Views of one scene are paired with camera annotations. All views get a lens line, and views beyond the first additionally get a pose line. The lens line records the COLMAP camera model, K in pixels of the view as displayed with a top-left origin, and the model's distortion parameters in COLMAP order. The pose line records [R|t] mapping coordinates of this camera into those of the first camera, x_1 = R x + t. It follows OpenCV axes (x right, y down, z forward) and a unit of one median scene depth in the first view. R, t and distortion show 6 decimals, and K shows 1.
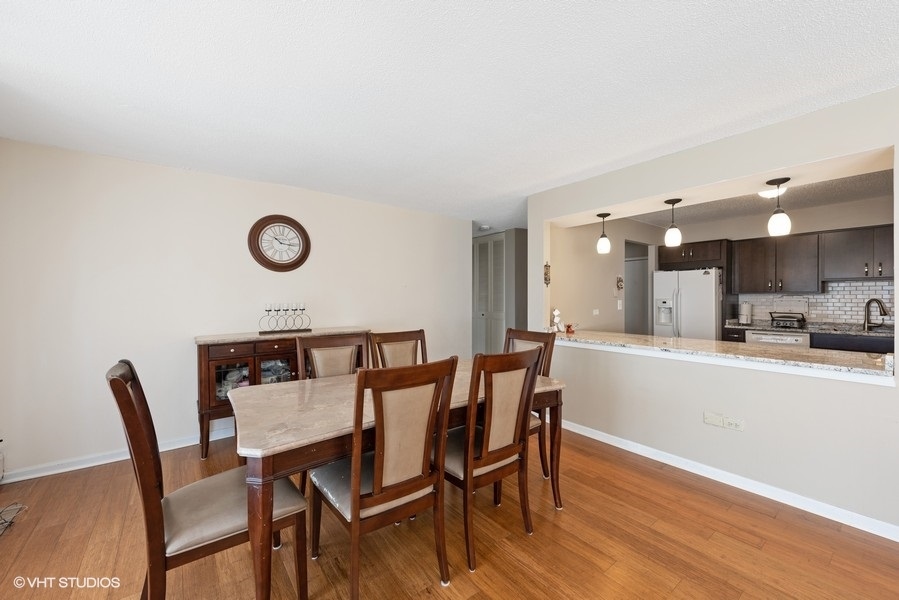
lens RADIAL K [[357.2, 0, 453.0], [0, 357.2, 296.2], [0, 0, 1]] dist [0.014589, -0.000393]
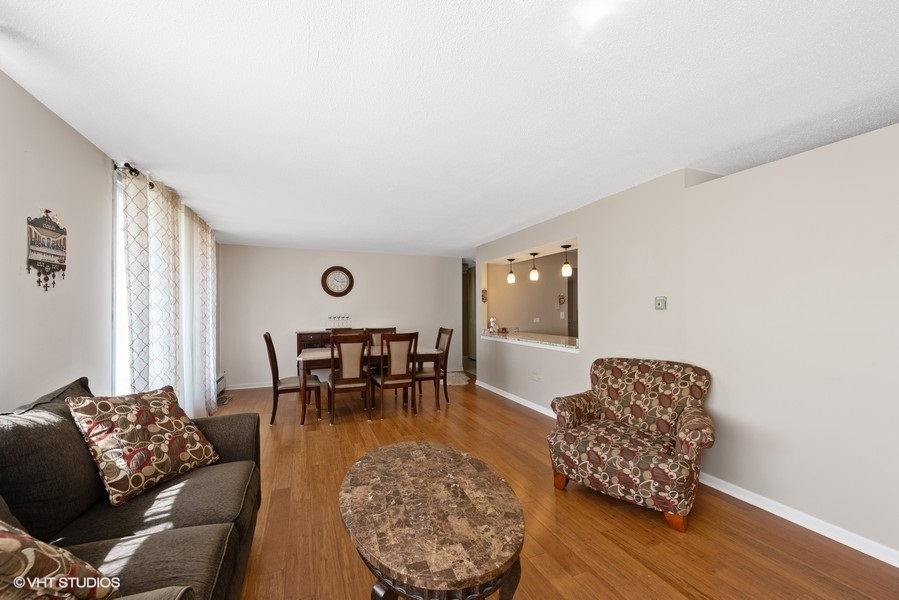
lens RADIAL K [[356.1, 0, 449.3], [0, 356.1, 303.9], [0, 0, 1]] dist [0.010740, 0.000029]
pose [[0.963420, -0.008015, -0.267876, 0.676543], [0.004827, 0.999909, -0.012560, -0.007658], [0.267952, 0.010807, 0.963372, -0.734959]]
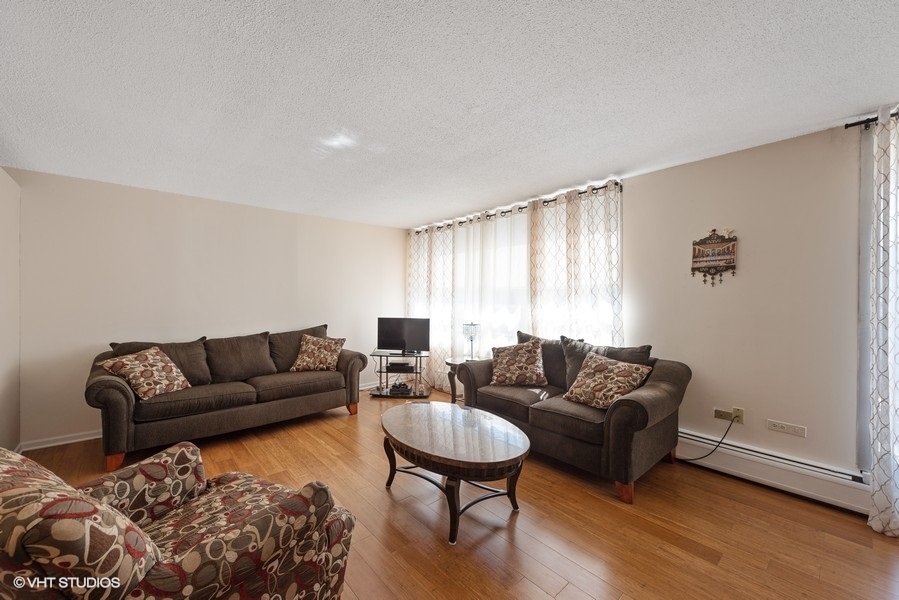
lens RADIAL K [[356.1, 0, 449.3], [0, 356.1, 303.9], [0, 0, 1]] dist [0.010740, 0.000029]
pose [[-0.998403, -0.003084, -0.056409, 0.533350], [-0.003370, 0.999982, 0.004963, -0.000111], [0.056393, 0.005145, -0.998395, 0.587384]]
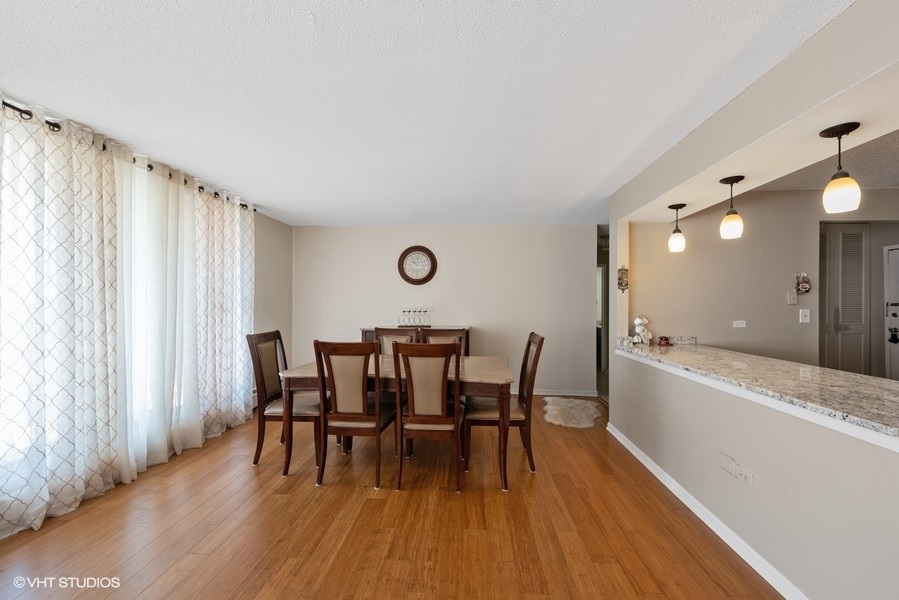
lens RADIAL K [[350.7, 0, 449.5], [0, 350.7, 300.0], [0, 0, 1]] dist [0.004909, -0.000055]
pose [[0.747591, -0.000927, -0.664159, 0.661481], [-0.004328, 0.999971, -0.006267, 0.000666], [0.664145, 0.007559, 0.747565, 0.041715]]
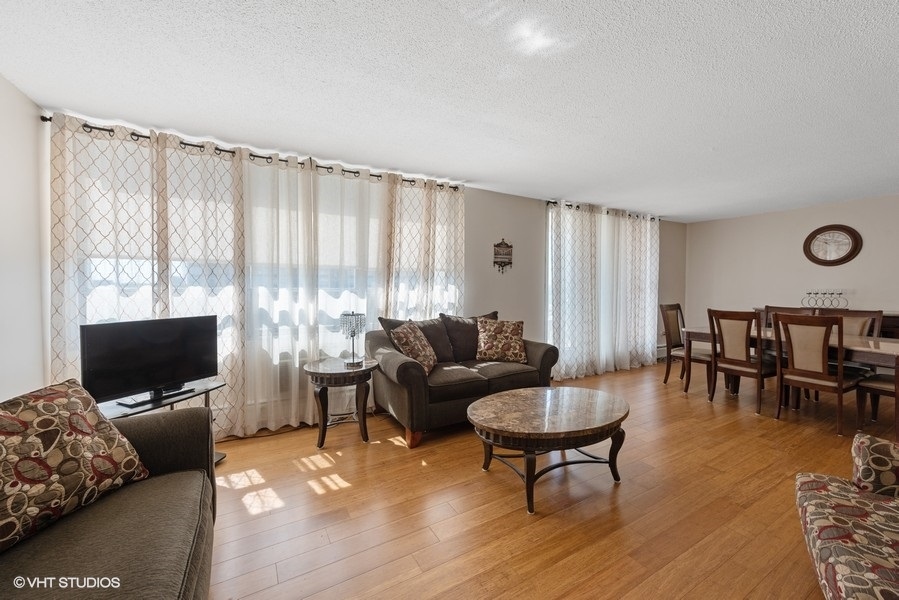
lens RADIAL K [[357.2, 0, 453.0], [0, 357.2, 296.2], [0, 0, 1]] dist [0.014589, -0.000393]
pose [[-0.129080, 0.035726, -0.990990, 1.311987], [-0.000195, 0.999350, 0.036053, -0.003621], [0.991634, 0.004847, -0.128990, -0.314091]]
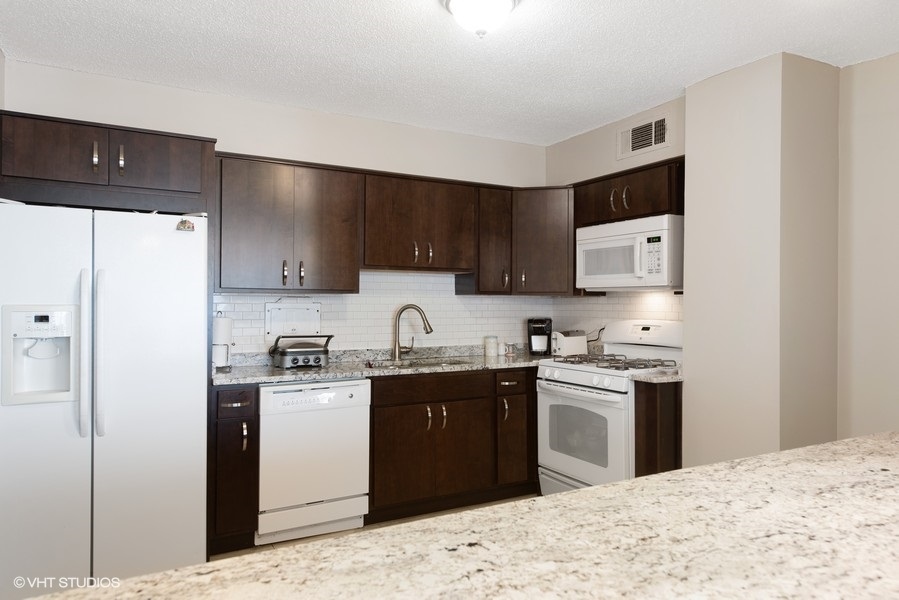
lens RADIAL K [[610.8, 0, 449.5], [0, 610.8, 300.0], [0, 0, 1]] dist [0.004296, 0.000519]
pose [[0.162182, 0.002585, 0.986757, 0.315517], [-0.006786, 0.999976, -0.001504, 0.002473], [-0.986738, -0.006452, 0.162196, 1.111962]]
